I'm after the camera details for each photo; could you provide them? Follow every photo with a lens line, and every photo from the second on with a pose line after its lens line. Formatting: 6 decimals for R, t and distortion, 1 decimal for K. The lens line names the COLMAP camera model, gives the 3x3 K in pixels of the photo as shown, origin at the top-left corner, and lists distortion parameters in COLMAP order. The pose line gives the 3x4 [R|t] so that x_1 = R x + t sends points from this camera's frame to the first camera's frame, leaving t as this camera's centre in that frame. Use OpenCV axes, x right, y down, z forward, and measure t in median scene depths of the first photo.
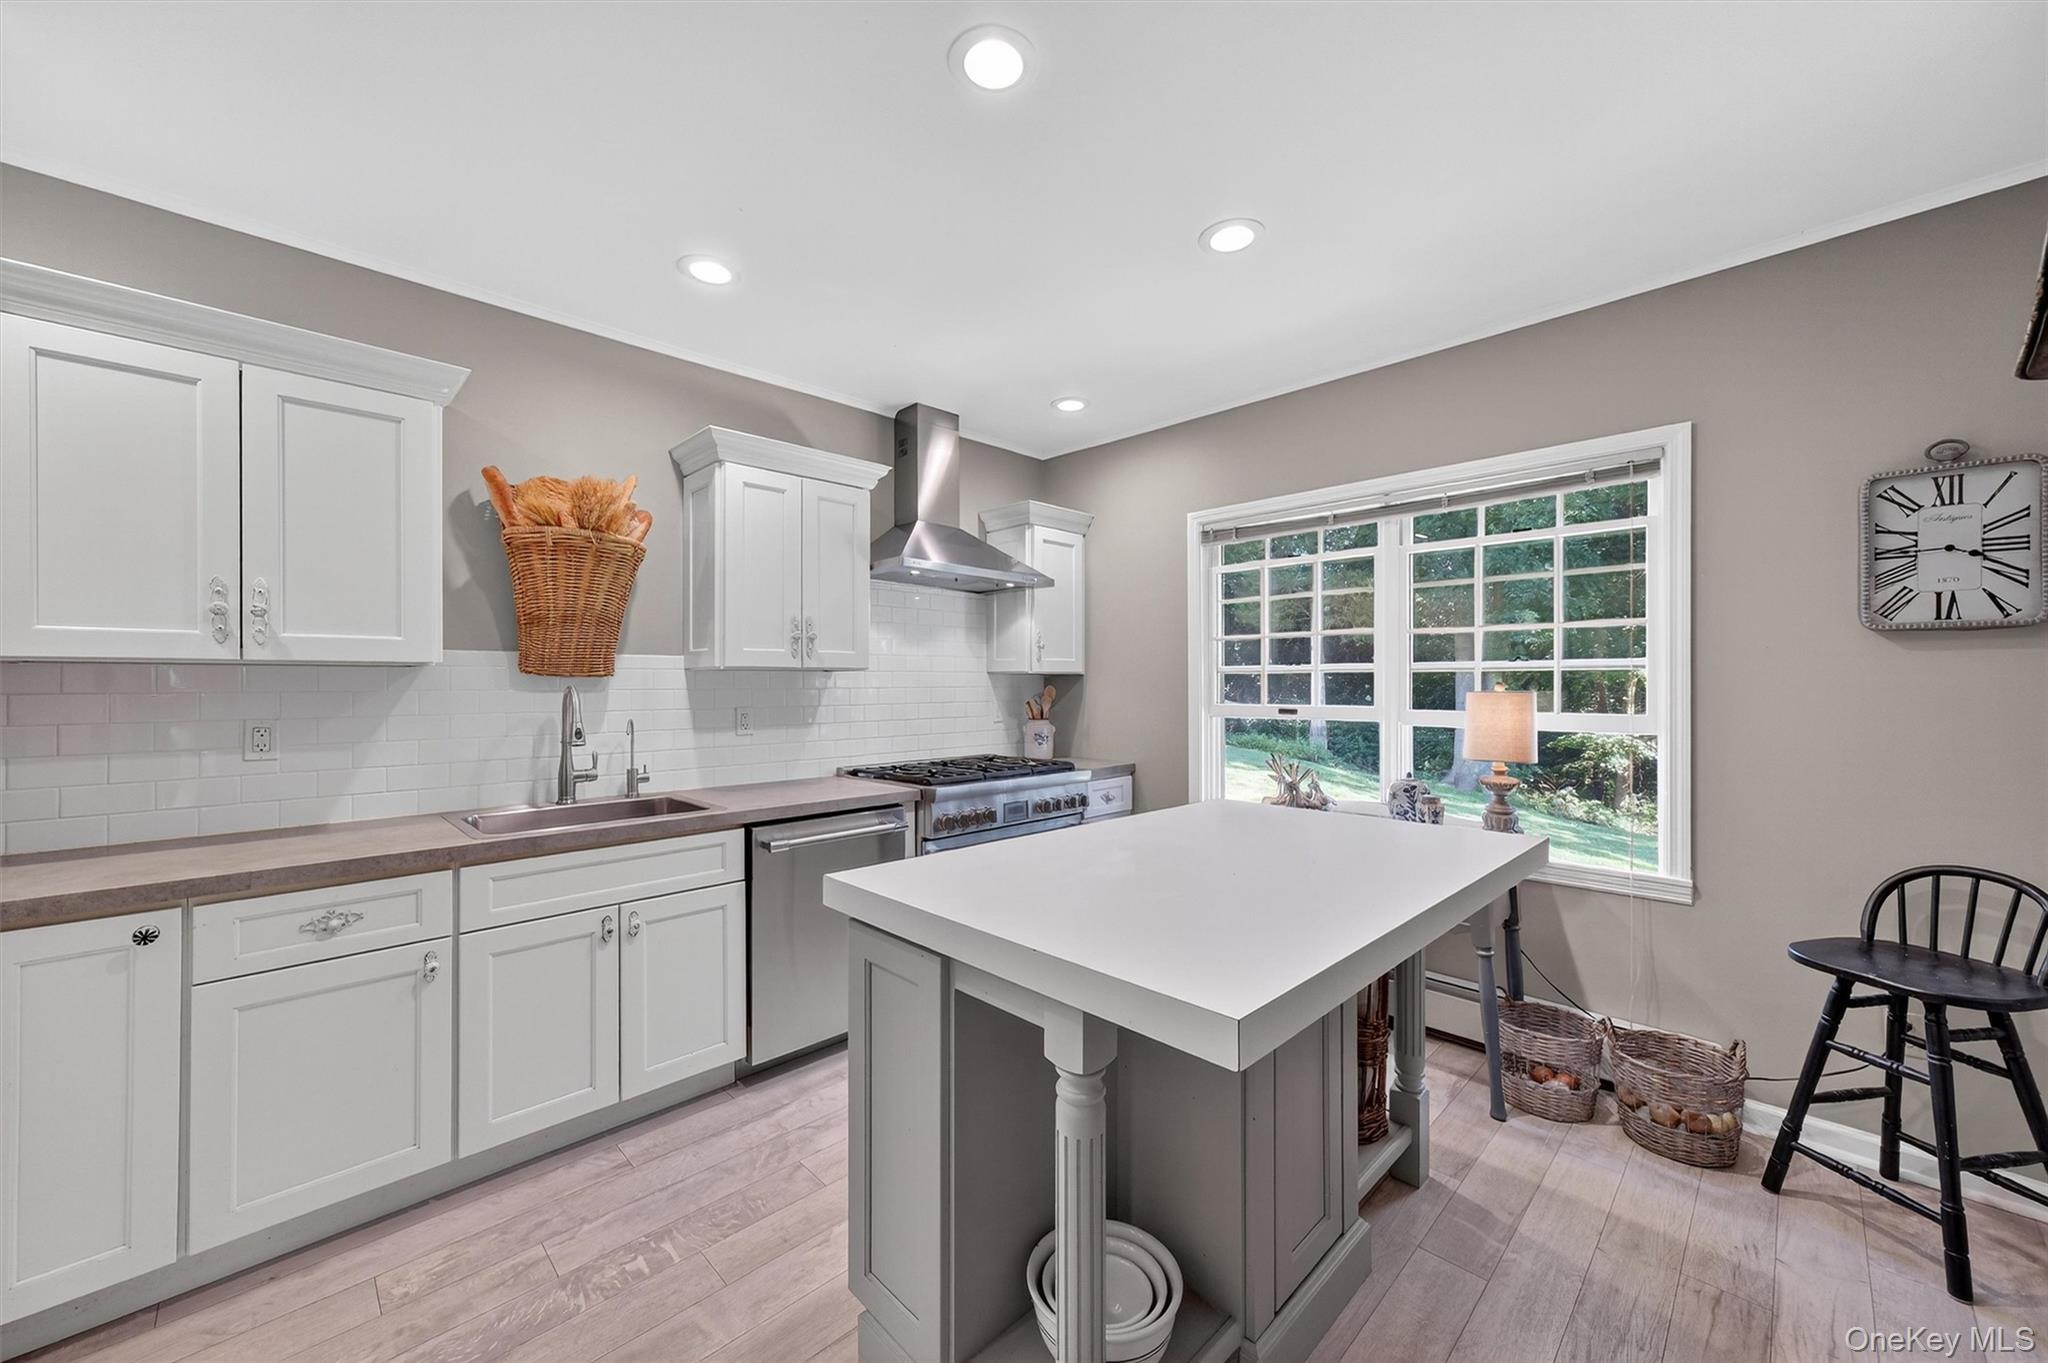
lens RADIAL K [[776.7, 0, 1017.9], [0, 776.7, 671.4], [0, 0, 1]] dist [0.011759, 0.000077]
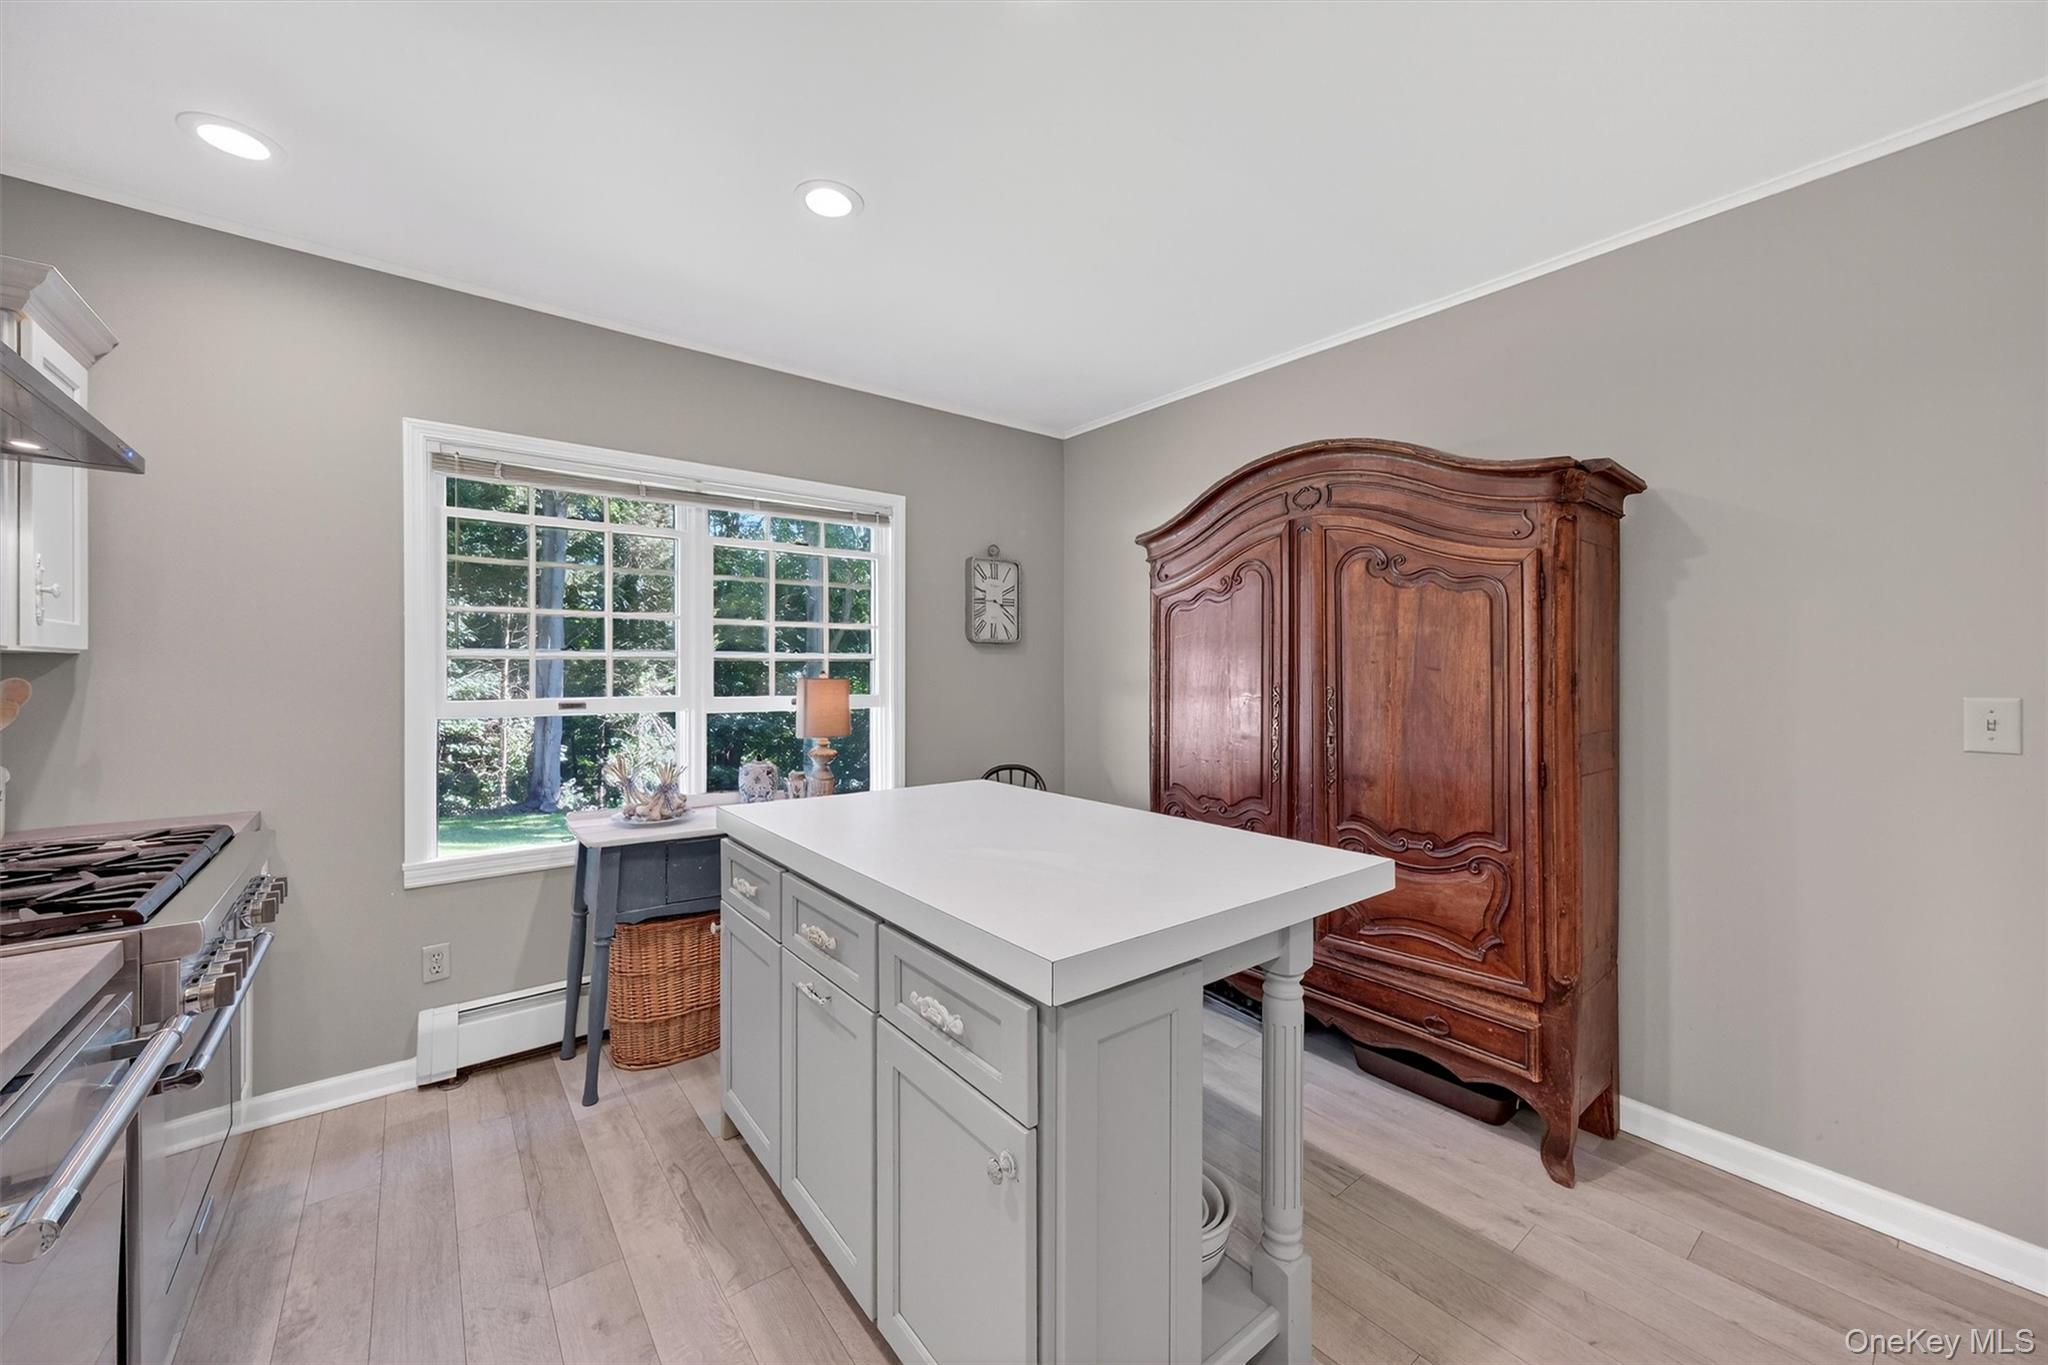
lens RADIAL K [[776.7, 0, 1013.3], [0, 776.7, 669.6], [0, 0, 1]] dist [0.011759, 0.000077]
pose [[0.108052, -0.000274, 0.994145, -0.671249], [-0.015325, 0.999881, 0.001941, 0.006475], [-0.994027, -0.015445, 0.108035, 0.705481]]
